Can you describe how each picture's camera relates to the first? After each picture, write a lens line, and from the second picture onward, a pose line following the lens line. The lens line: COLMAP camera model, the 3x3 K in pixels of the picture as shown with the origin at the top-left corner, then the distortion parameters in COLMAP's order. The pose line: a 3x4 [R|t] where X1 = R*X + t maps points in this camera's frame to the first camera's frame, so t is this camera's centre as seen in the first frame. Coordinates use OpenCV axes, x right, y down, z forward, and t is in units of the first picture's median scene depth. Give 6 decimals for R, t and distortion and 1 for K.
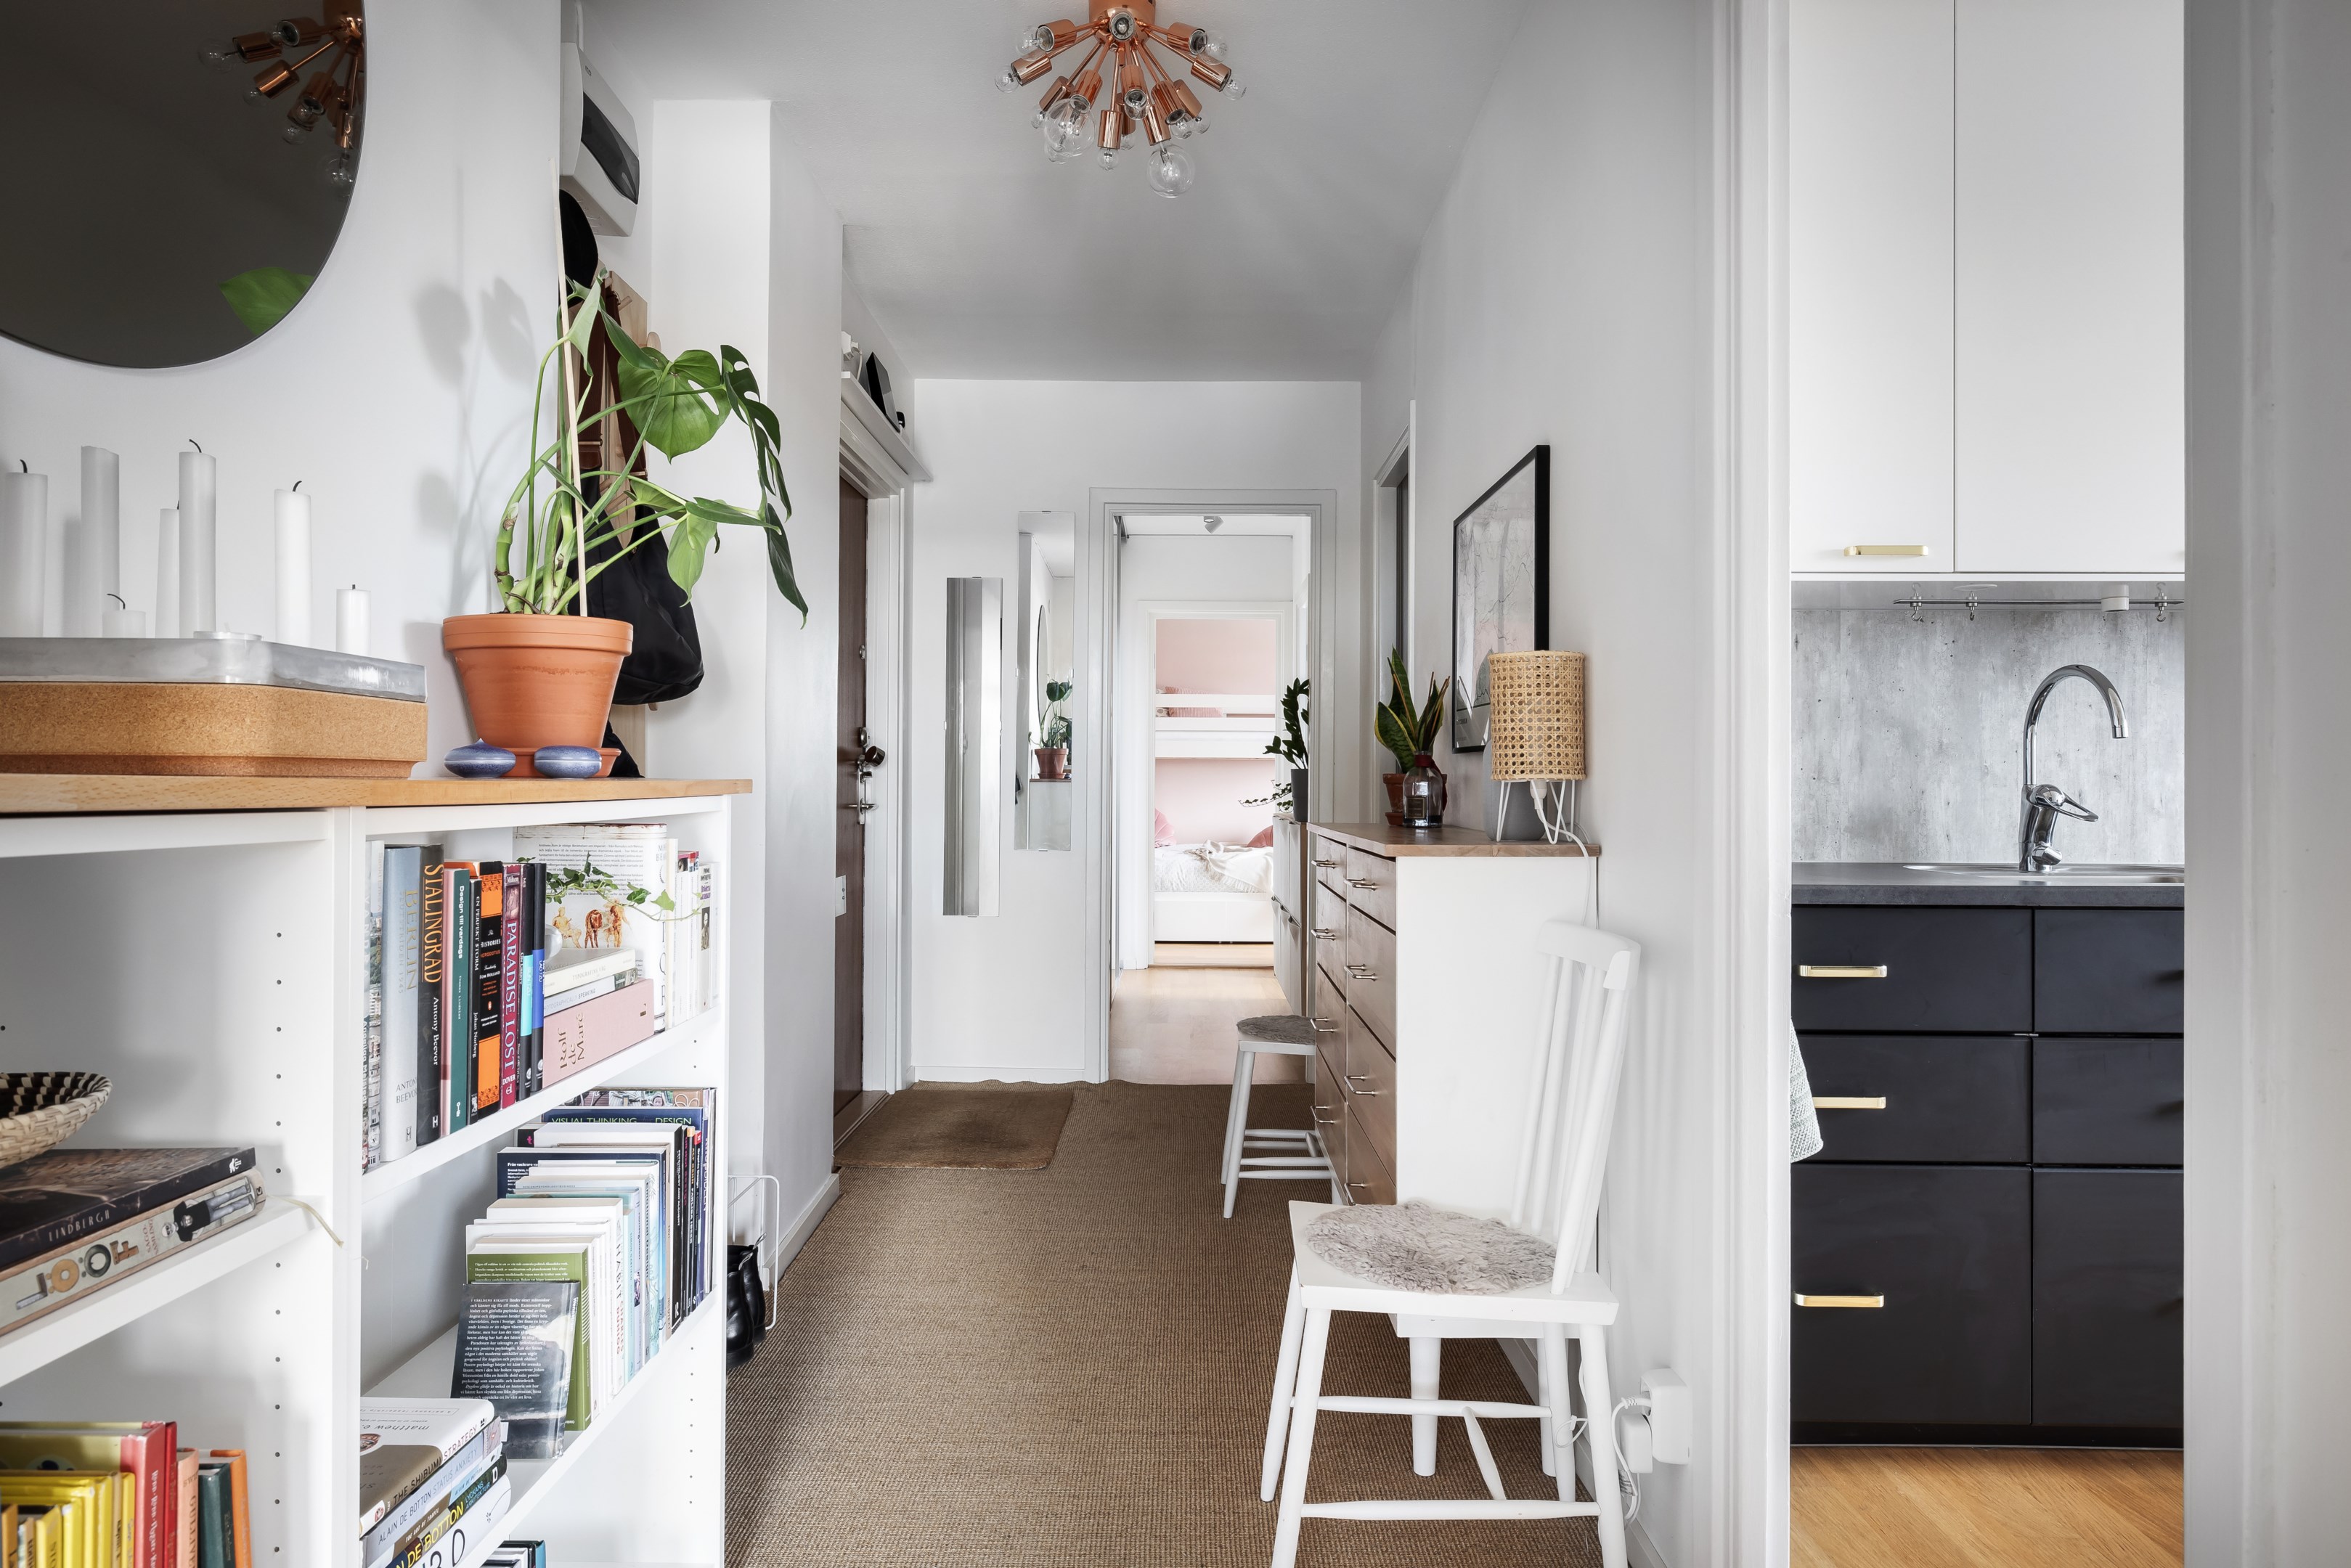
lens RADIAL K [[1417.7, 0, 1184.5], [0, 1417.7, 774.3], [0, 0, 1]] dist [-0.003372, -0.000407]
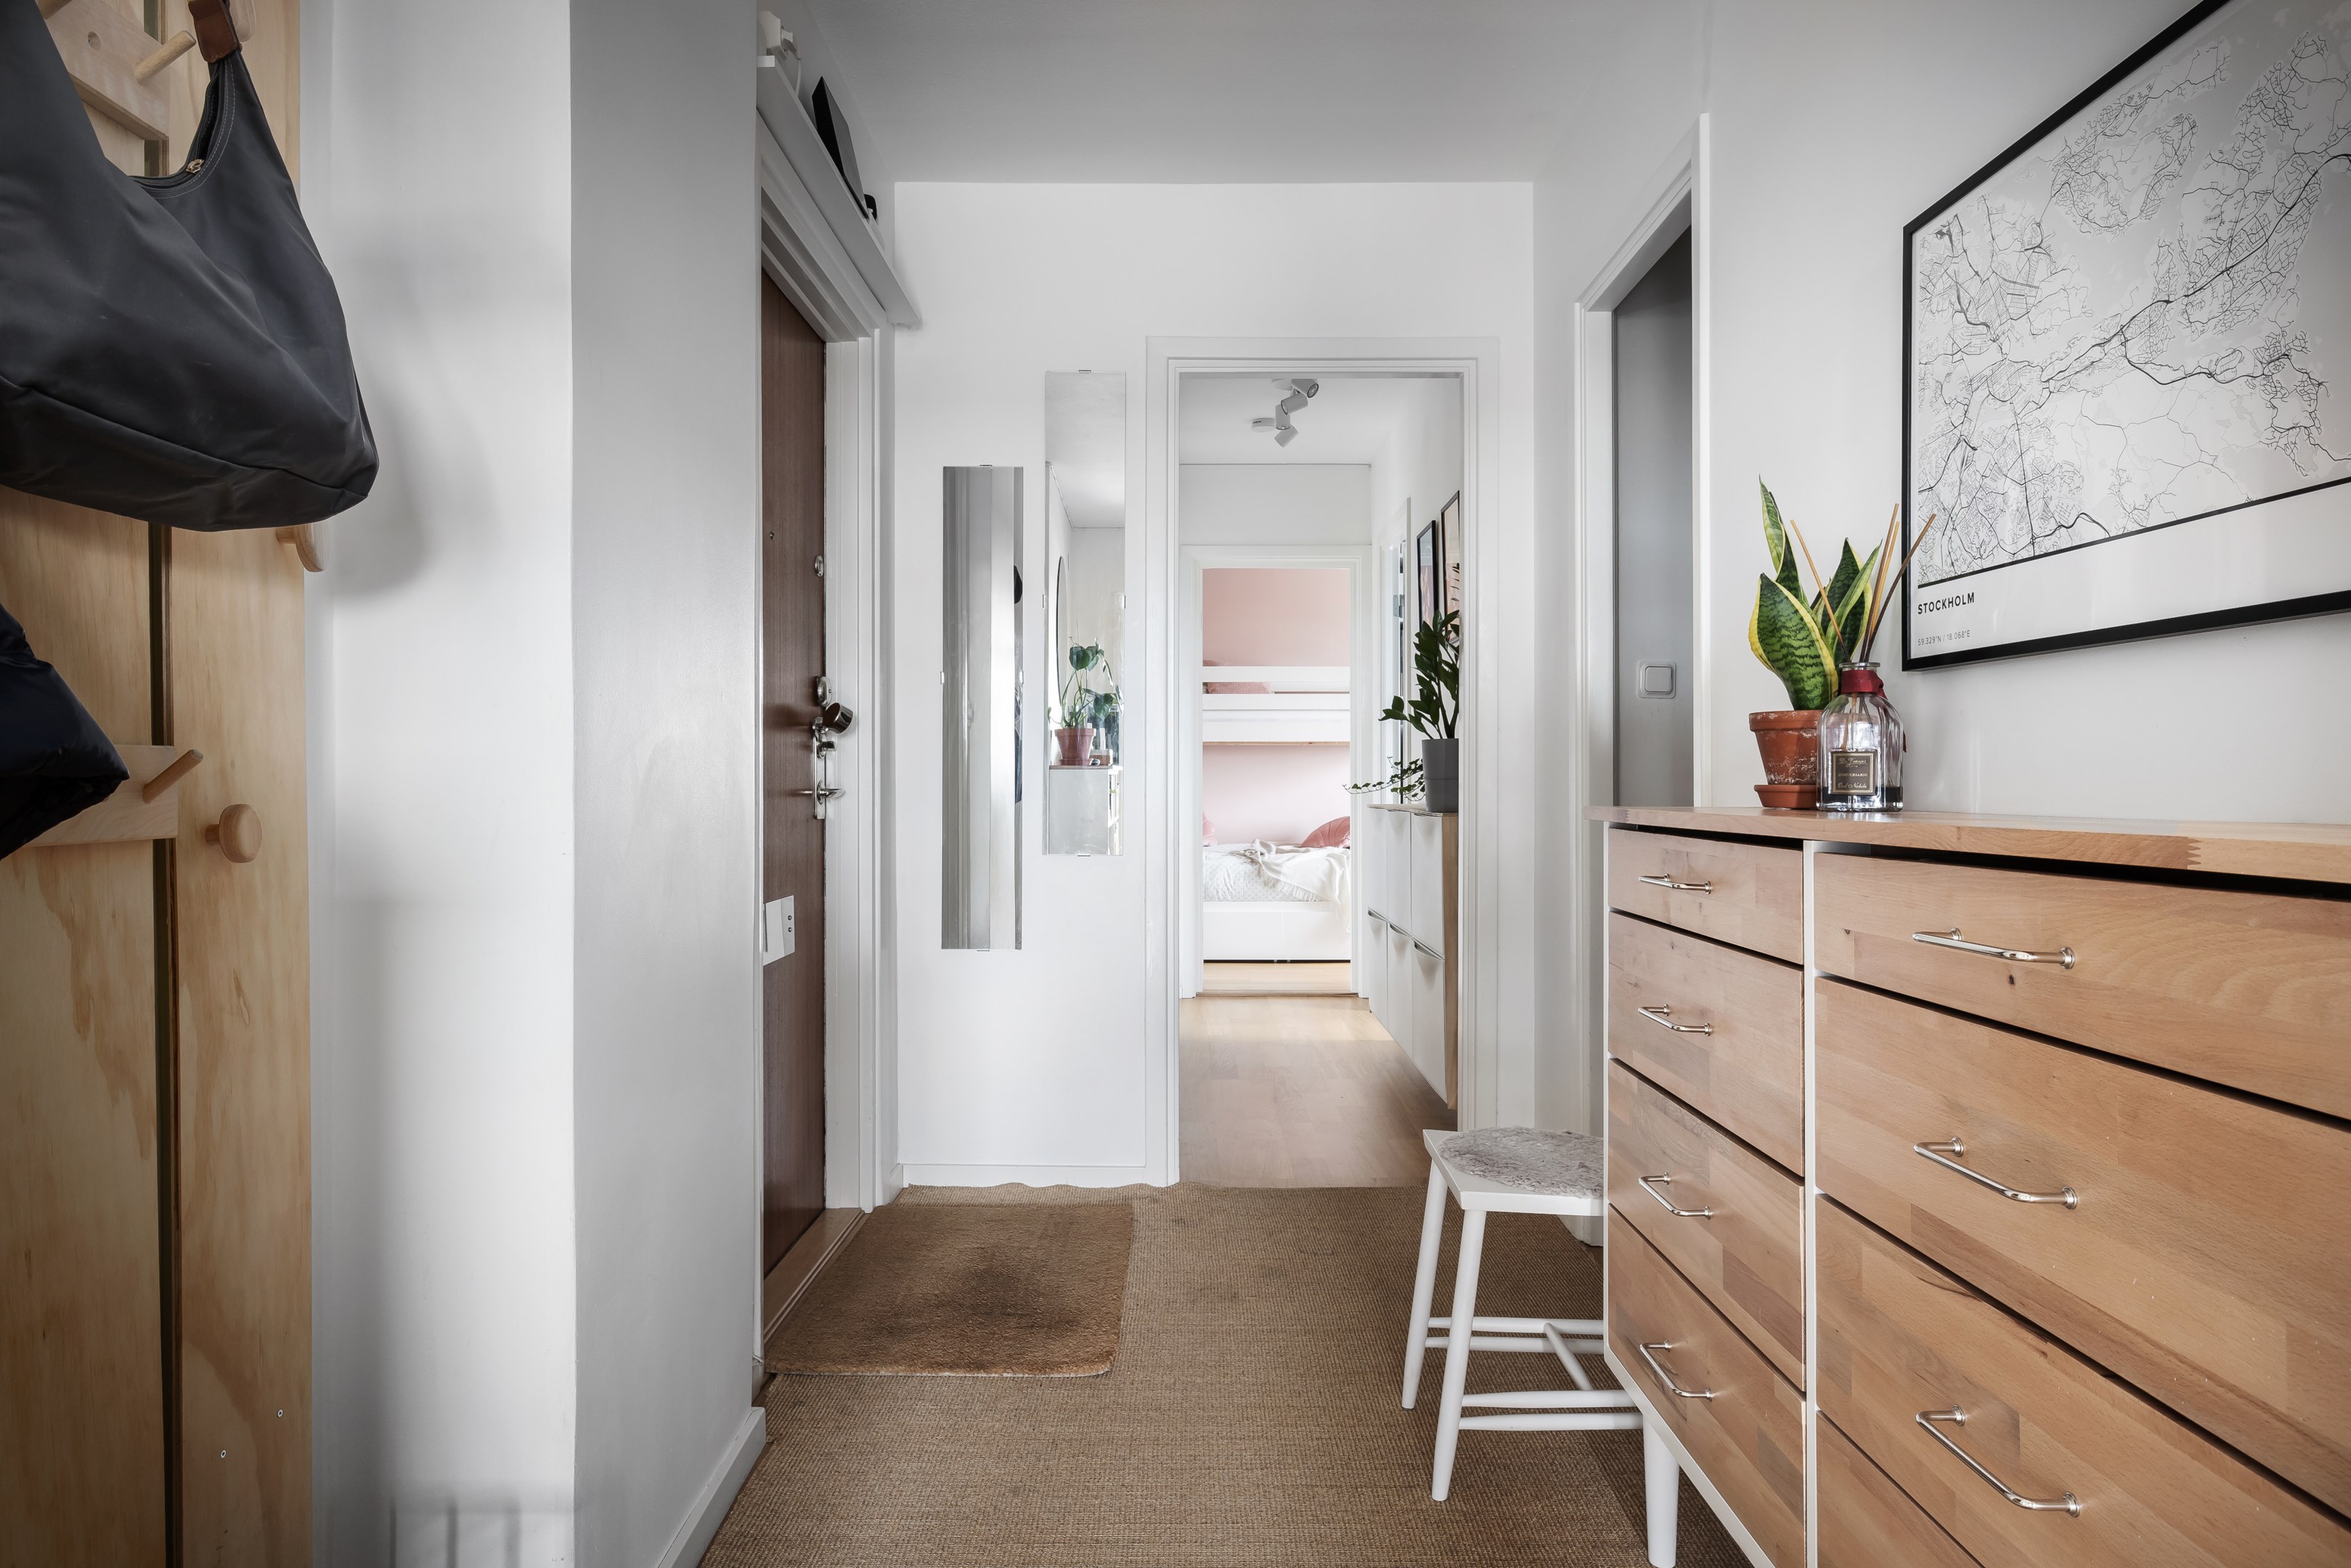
lens RADIAL K [[1433.8, 0, 1184.3], [0, 1433.8, 786.9], [0, 0, 1]] dist [-0.045541, 0.000306]
pose [[0.999966, -0.006601, -0.004895, -0.047215], [0.006648, 0.999933, 0.009518, 0.013974], [0.004831, -0.009550, 0.999943, 0.301485]]
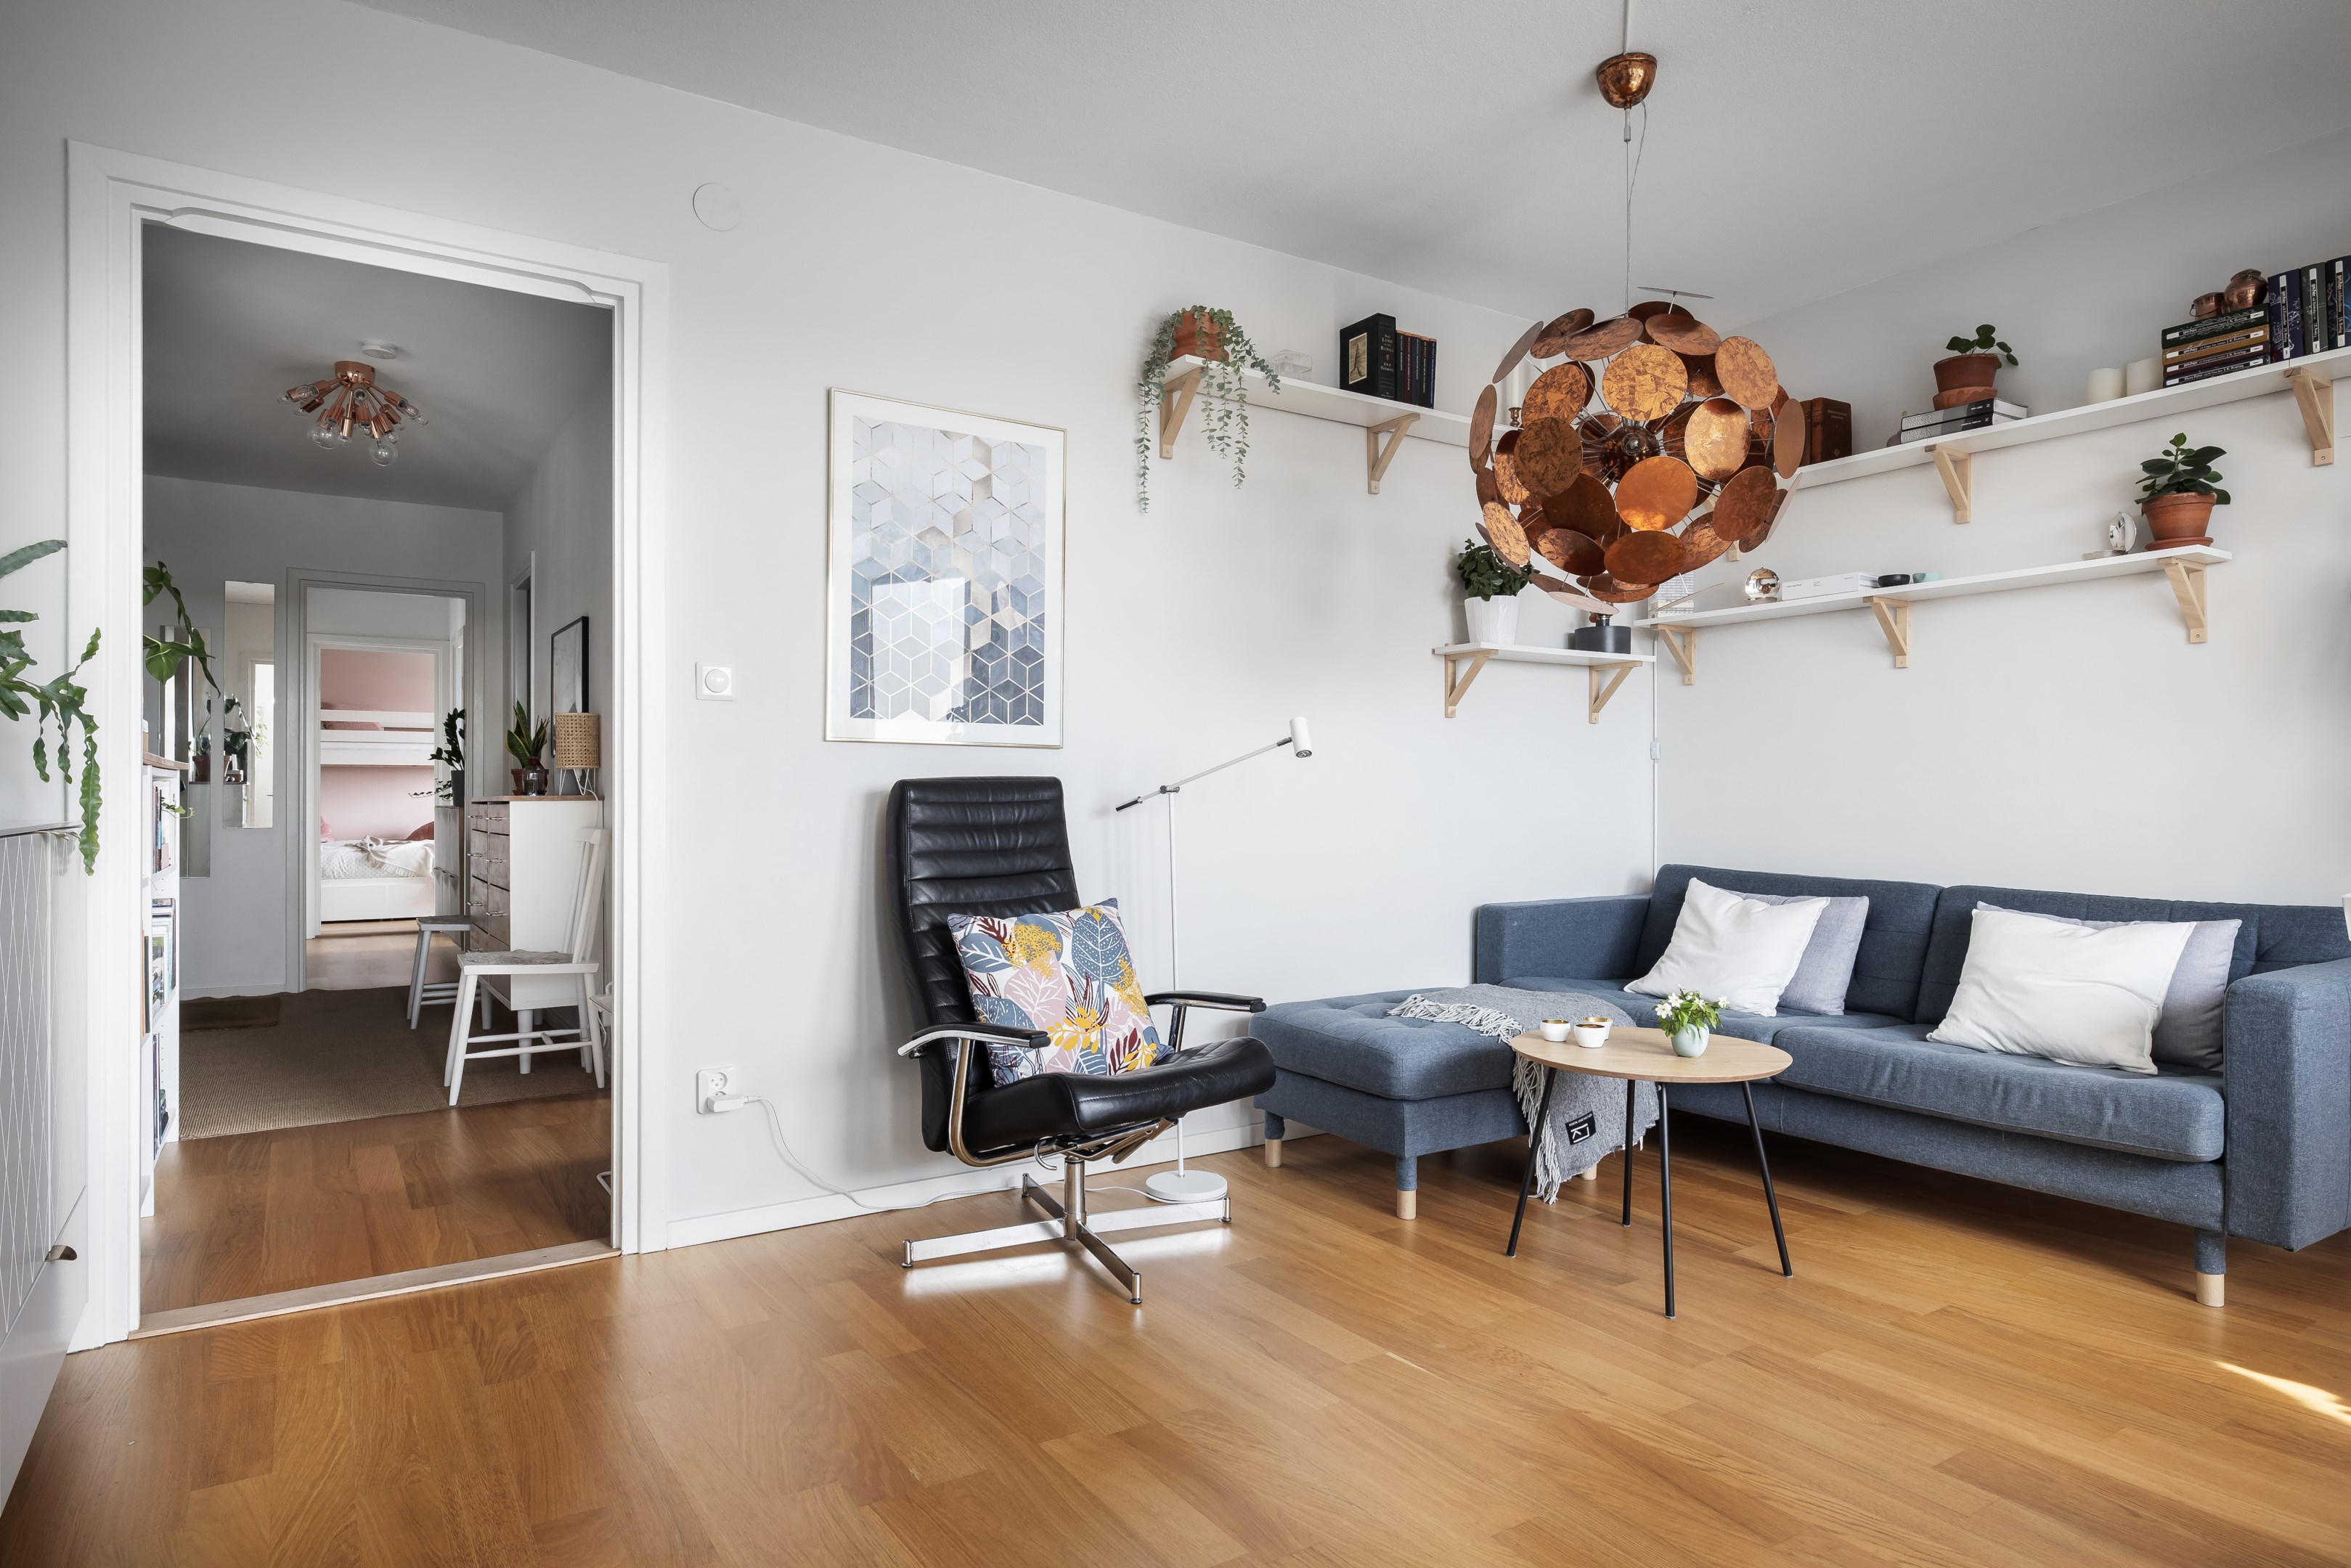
lens RADIAL K [[1342.3, 0, 1175.5], [0, 1342.3, 784.0], [0, 0, 1]] dist [0.001827, 0.001139]
pose [[0.839499, -0.006172, 0.543327, -0.053758], [0.006576, 0.999978, 0.001198, 0.014749], [-0.543322, 0.002567, 0.839521, -0.603783]]
